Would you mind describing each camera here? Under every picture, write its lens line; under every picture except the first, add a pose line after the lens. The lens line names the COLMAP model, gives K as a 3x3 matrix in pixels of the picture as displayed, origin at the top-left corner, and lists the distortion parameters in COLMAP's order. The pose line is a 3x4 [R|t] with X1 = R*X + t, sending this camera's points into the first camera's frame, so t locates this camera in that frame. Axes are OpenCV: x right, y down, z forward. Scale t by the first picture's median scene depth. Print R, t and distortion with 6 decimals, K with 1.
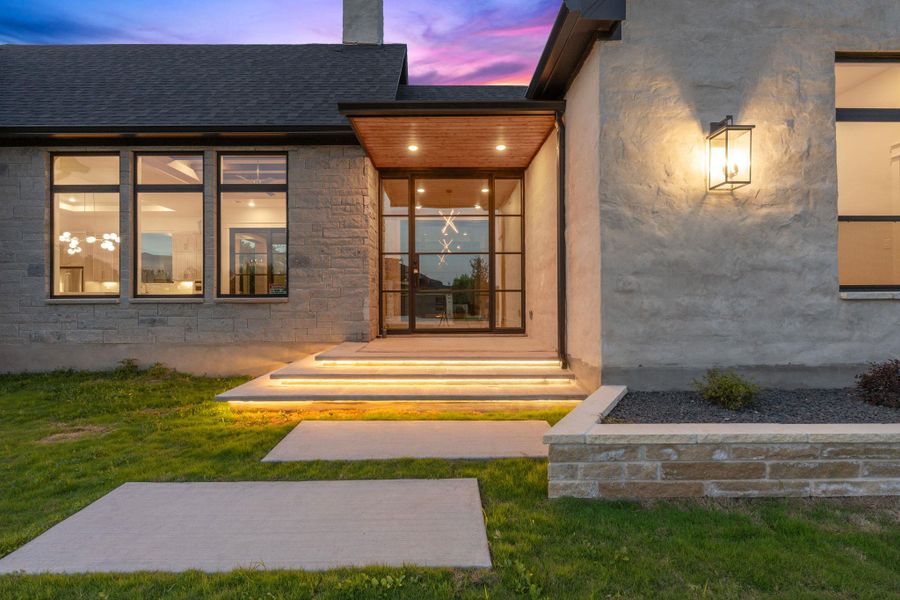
lens RADIAL K [[406.1, 0, 450.0], [0, 406.1, 300.0], [0, 0, 1]] dist [-0.001785, -0.000242]
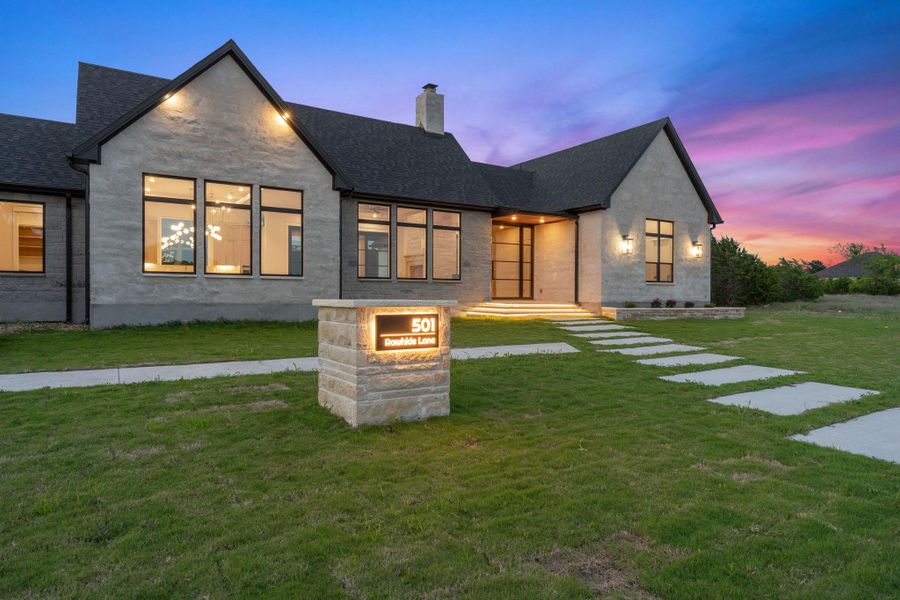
lens RADIAL K [[545.7, 0, 450.0], [0, 545.7, 300.0], [0, 0, 1]] dist [-0.001099, -0.000117]
pose [[0.849057, 0.004604, 0.528281, -3.232800], [-0.010128, 0.999920, 0.007564, 0.123191], [-0.528204, -0.011773, 0.849036, -2.325967]]
